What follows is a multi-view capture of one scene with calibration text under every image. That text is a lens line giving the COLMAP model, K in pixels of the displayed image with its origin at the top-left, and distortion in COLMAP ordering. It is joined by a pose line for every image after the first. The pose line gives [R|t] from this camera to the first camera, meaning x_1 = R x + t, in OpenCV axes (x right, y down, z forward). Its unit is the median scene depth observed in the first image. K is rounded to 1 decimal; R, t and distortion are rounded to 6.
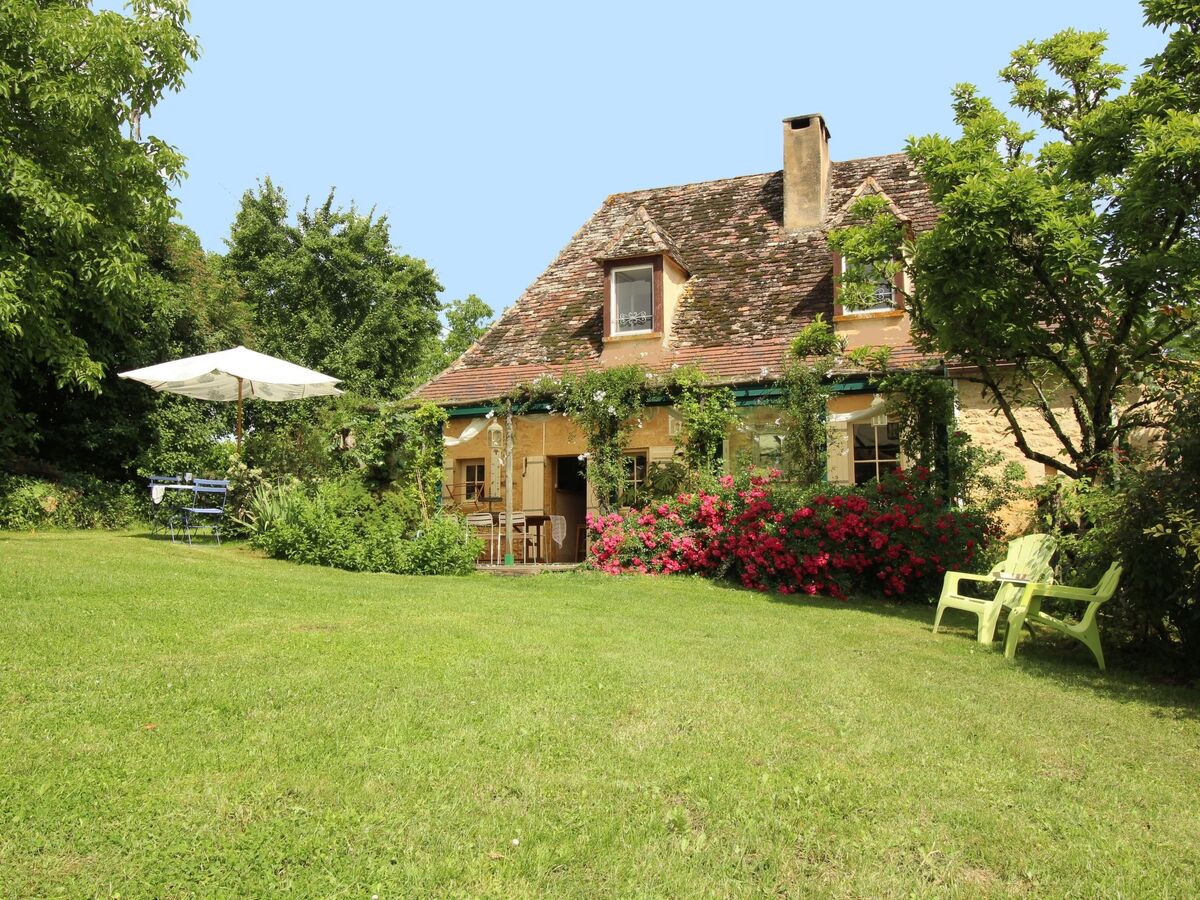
lens RADIAL K [[1005.8, 0, 600.0], [0, 1005.8, 450.0], [0, 0, 1]] dist [0.004661, 0.002152]
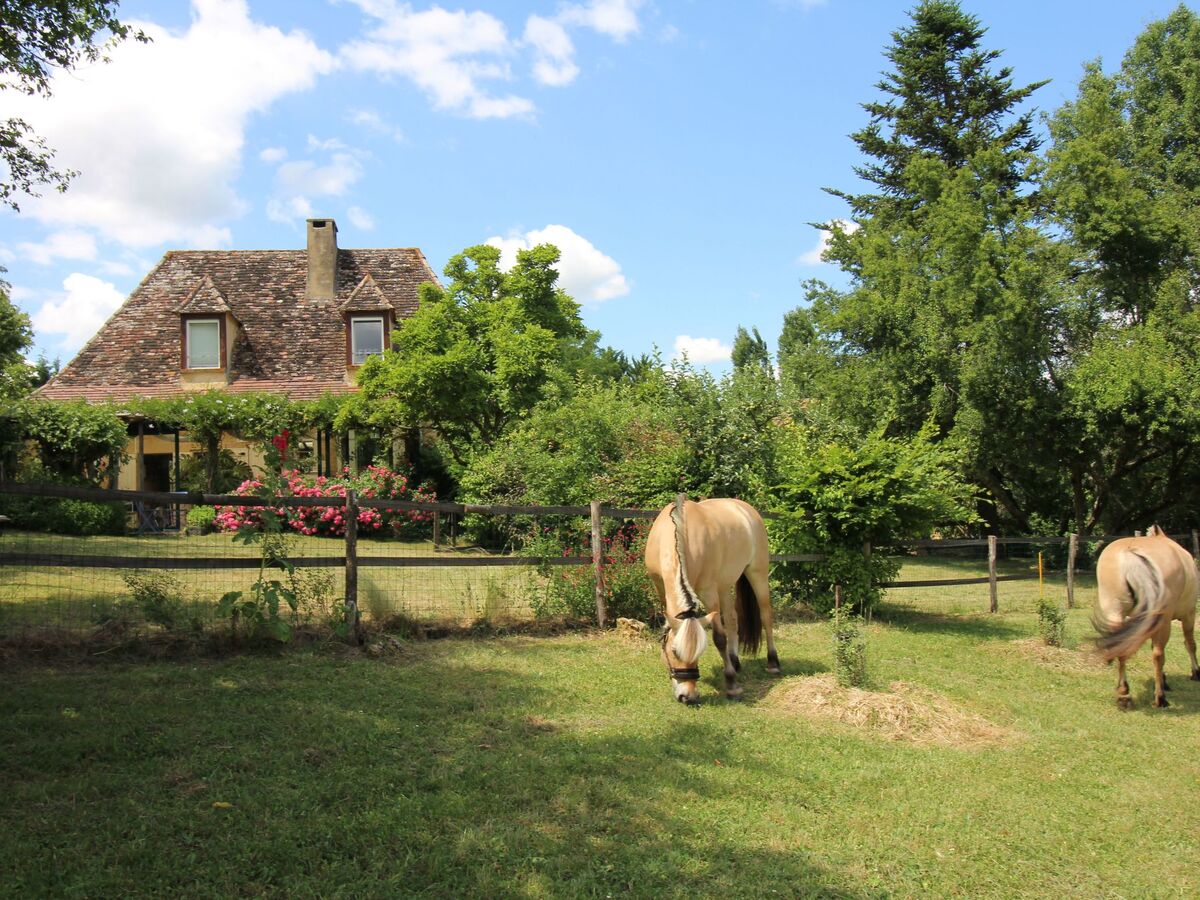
lens RADIAL K [[1005.8, 0, 600.0], [0, 1005.8, 450.0], [0, 0, 1]] dist [0.004661, 0.002152]
pose [[0.860588, -0.005925, 0.509268, -0.197428], [-0.017362, 0.999010, 0.040963, -0.063188], [-0.509006, -0.044094, 0.859633, -0.483067]]
